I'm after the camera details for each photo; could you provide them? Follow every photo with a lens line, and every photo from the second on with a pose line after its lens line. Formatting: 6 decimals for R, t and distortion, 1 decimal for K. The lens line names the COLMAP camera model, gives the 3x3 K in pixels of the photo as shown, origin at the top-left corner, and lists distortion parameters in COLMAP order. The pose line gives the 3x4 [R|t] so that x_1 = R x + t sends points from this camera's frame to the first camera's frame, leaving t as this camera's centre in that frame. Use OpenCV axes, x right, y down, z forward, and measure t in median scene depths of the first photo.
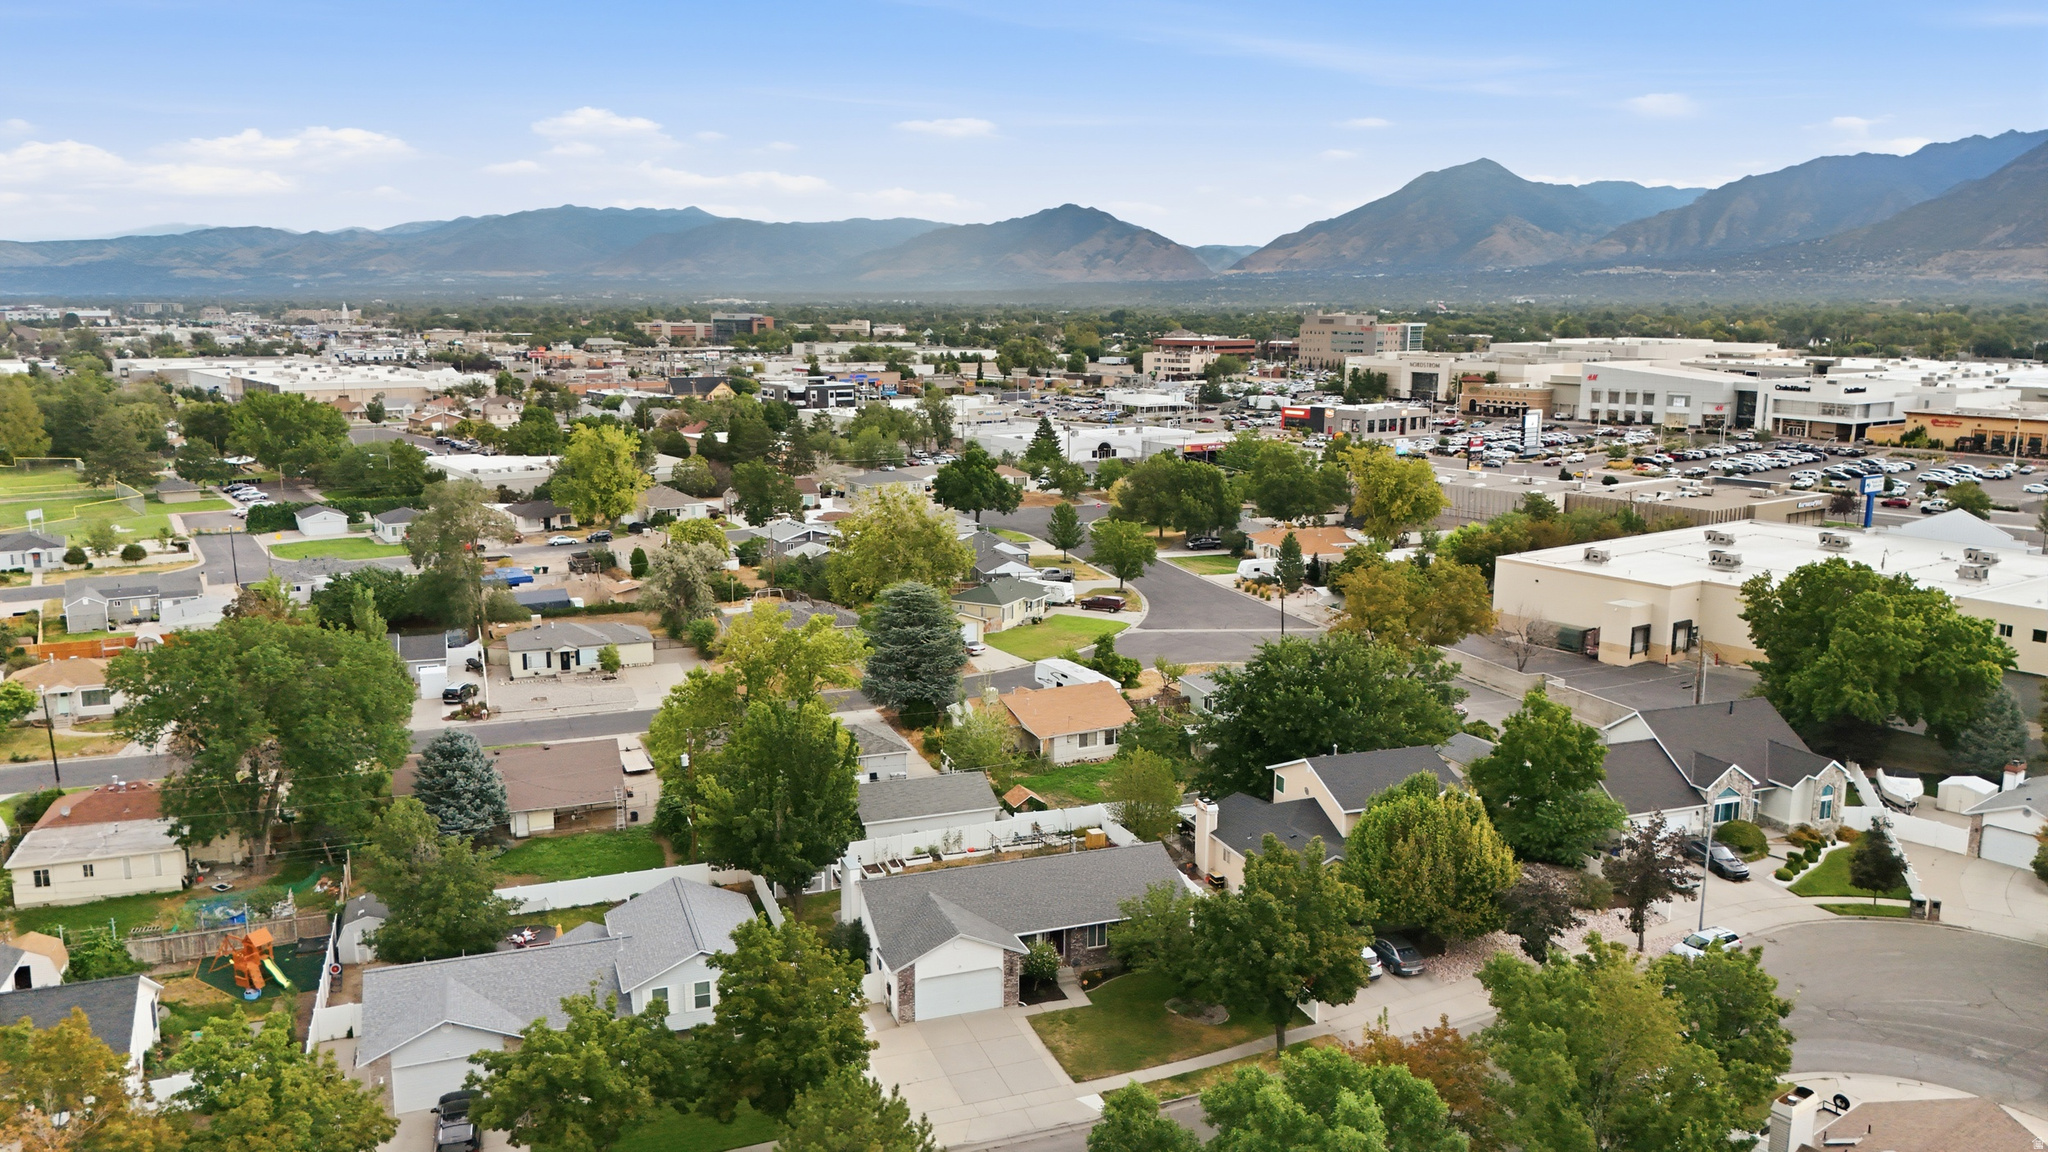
lens RADIAL K [[1502.1, 0, 1026.8], [0, 1502.1, 576.4], [0, 0, 1]] dist [0.041468, -0.033872]
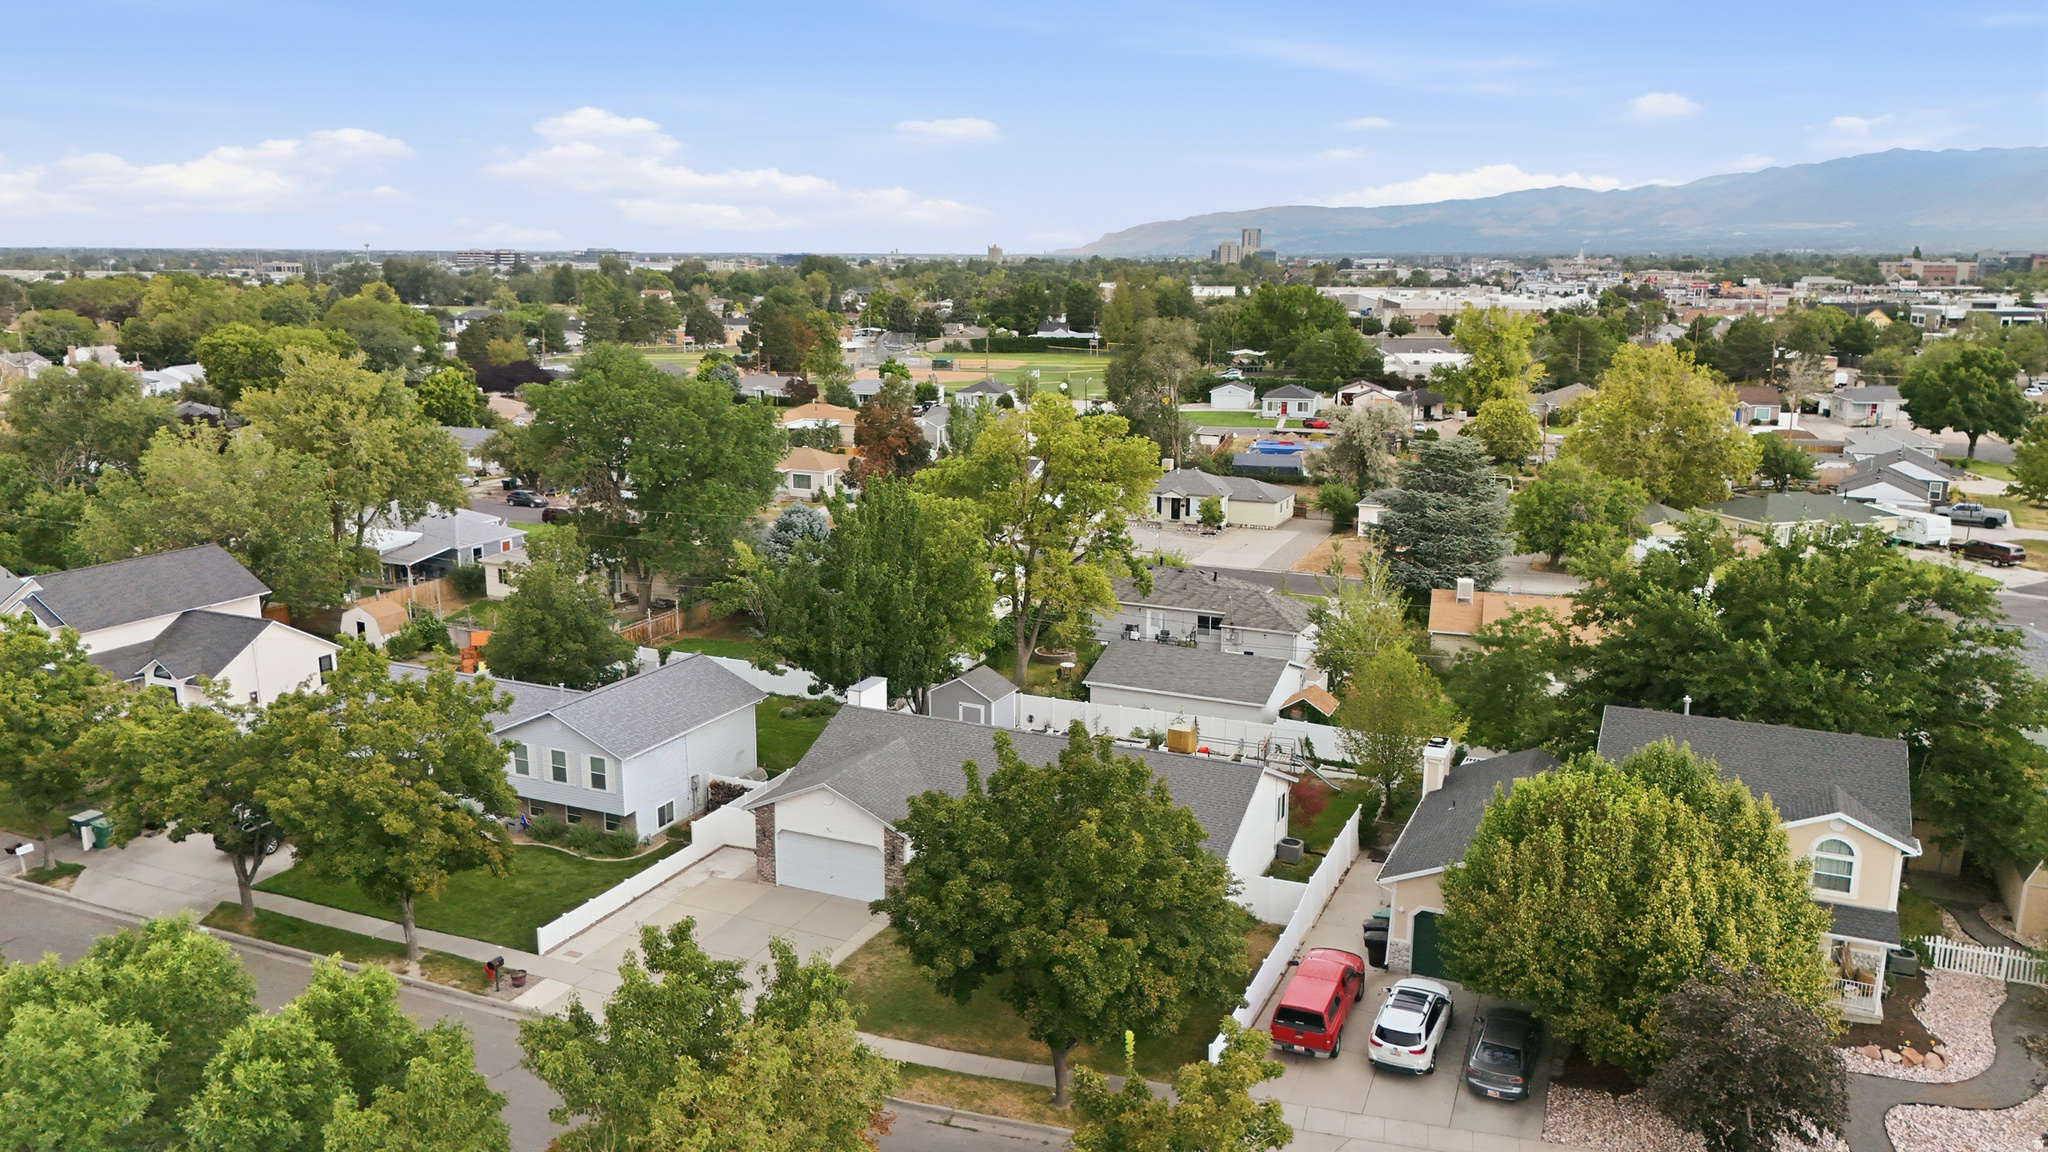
lens RADIAL K [[1502.1, 0, 1020.7], [0, 1502.1, 580.2], [0, 0, 1]] dist [0.041468, -0.033872]
pose [[0.700296, 0.146590, -0.698639, 0.192485], [-0.126037, 0.988704, 0.081116, 0.026078], [0.702638, 0.031249, 0.710861, 0.204808]]
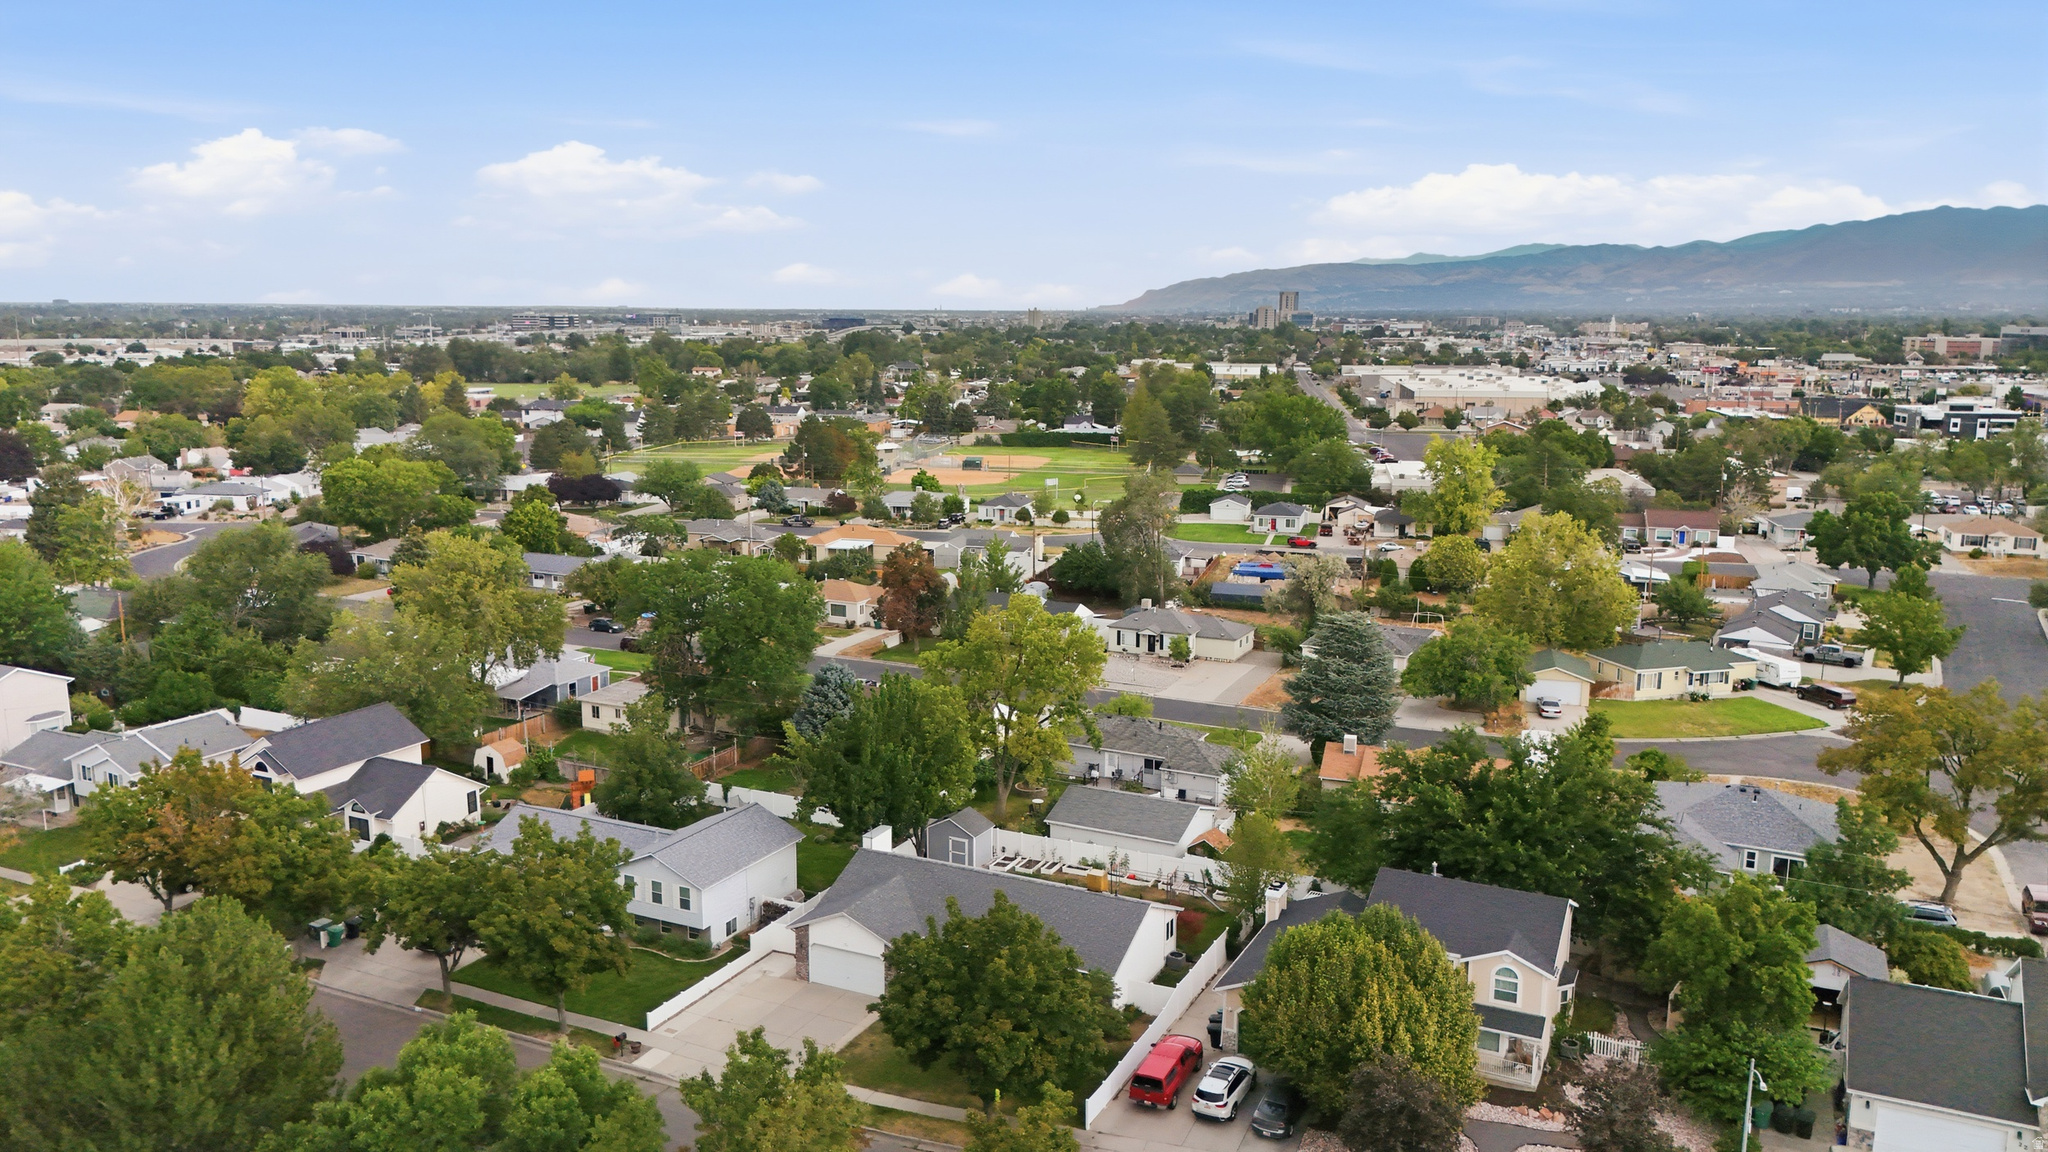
lens RADIAL K [[1502.1, 0, 1024.0], [0, 1502.1, 579.9], [0, 0, 1]] dist [0.041468, -0.033872]
pose [[0.681599, 0.127400, -0.720549, 0.285709], [-0.132137, 0.989968, 0.050041, -0.022151], [0.719696, 0.061103, 0.691595, 0.132403]]
